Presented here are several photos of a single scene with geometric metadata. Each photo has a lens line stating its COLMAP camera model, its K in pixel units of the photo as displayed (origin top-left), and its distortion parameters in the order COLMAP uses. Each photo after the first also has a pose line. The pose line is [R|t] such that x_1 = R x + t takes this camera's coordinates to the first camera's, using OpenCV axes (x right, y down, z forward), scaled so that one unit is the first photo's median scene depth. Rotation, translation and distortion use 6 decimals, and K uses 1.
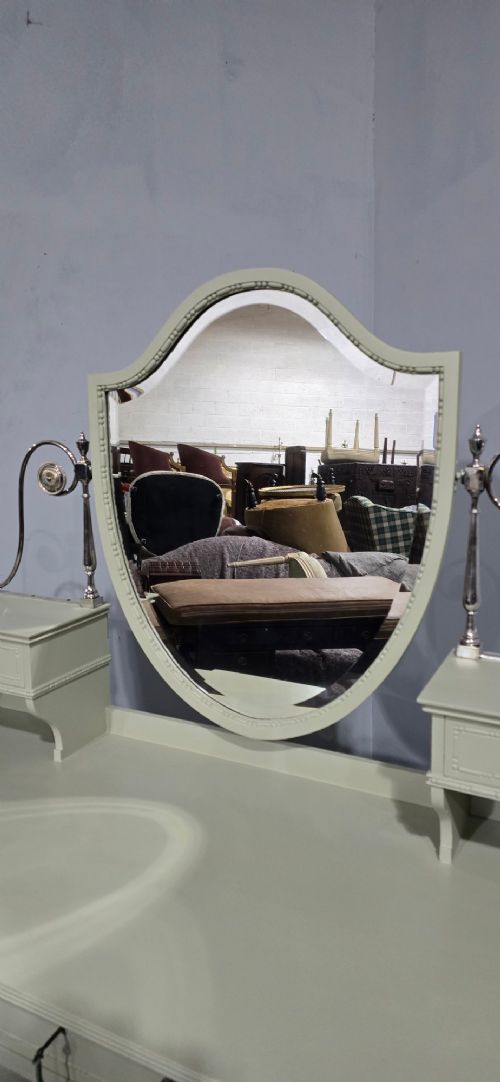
lens RADIAL K [[725.0, 0, 239.5], [0, 725.0, 542.7], [0, 0, 1]] dist [0.053603, -0.022318]
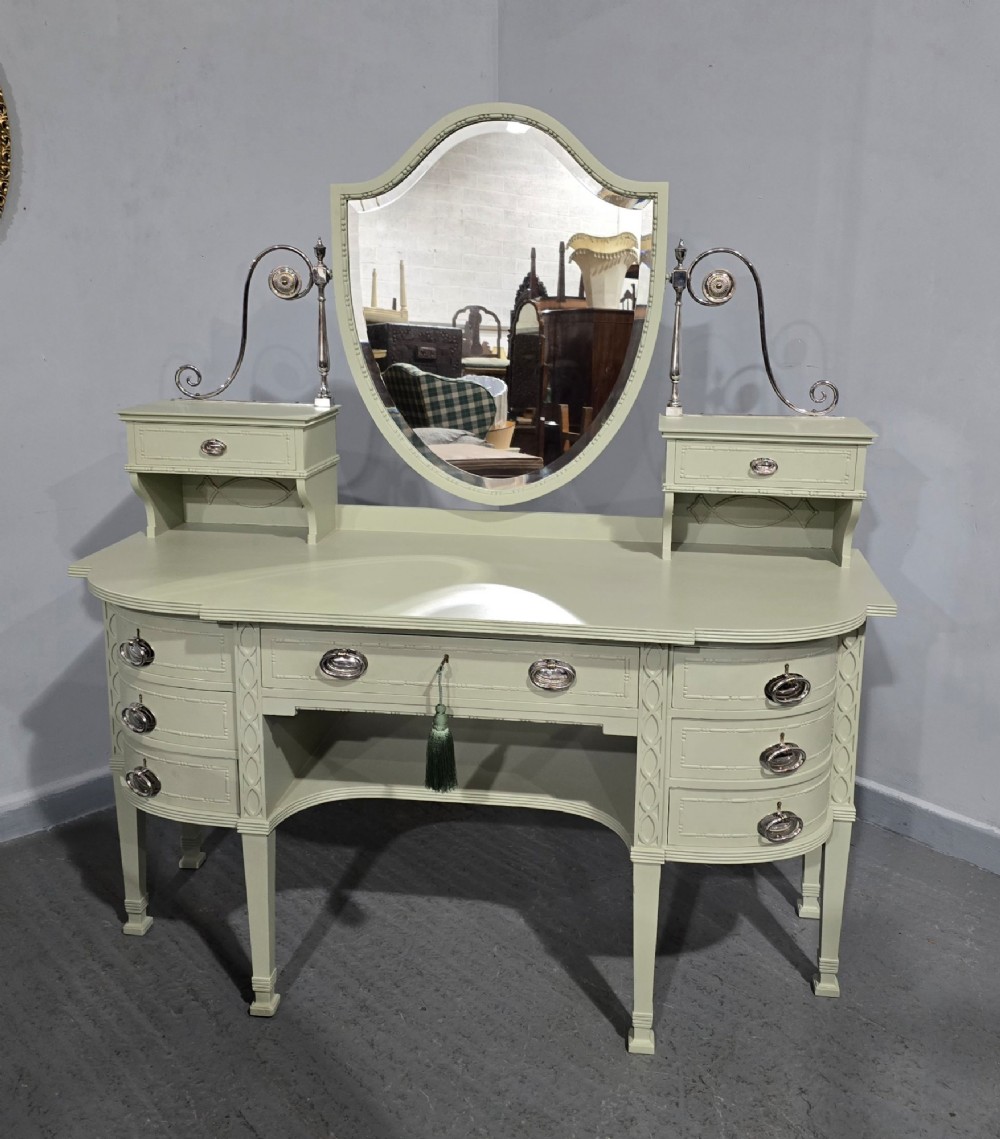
lens RADIAL K [[1096.4, 0, 522.0], [0, 1096.4, 507.5], [0, 0, 1]] dist [0.033627, 0.000000]
pose [[0.937009, -0.043686, 0.346562, -0.542871], [0.031915, 0.998706, 0.039603, 0.197911], [-0.347843, -0.026048, 0.937191, -0.657230]]
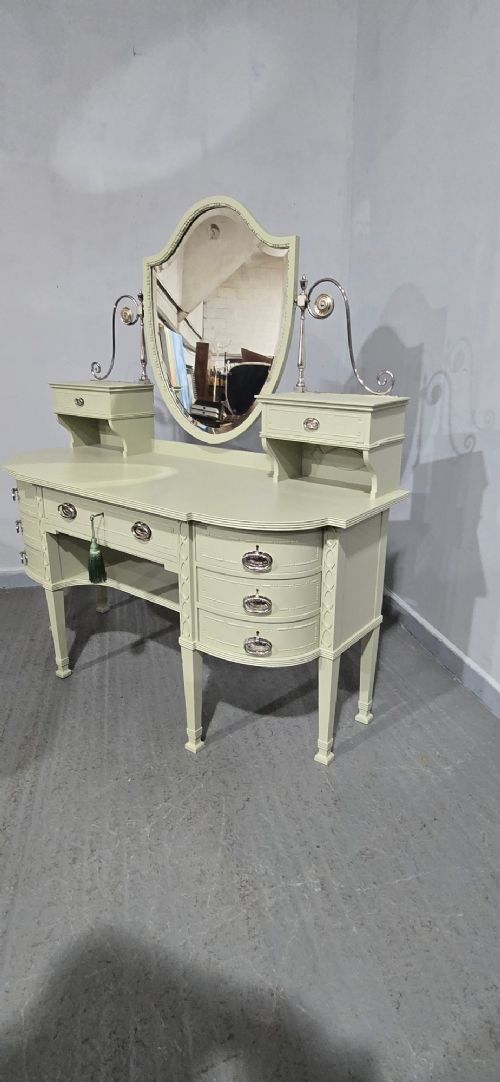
lens RADIAL K [[587.6, 0, 241.4], [0, 587.6, 542.5], [0, 0, 1]] dist [-0.009249, 0.002962]
pose [[0.981122, 0.079333, -0.176369, 0.404244], [-0.052075, 0.986677, 0.154134, 0.277071], [0.186247, -0.142040, 0.972182, -0.612377]]
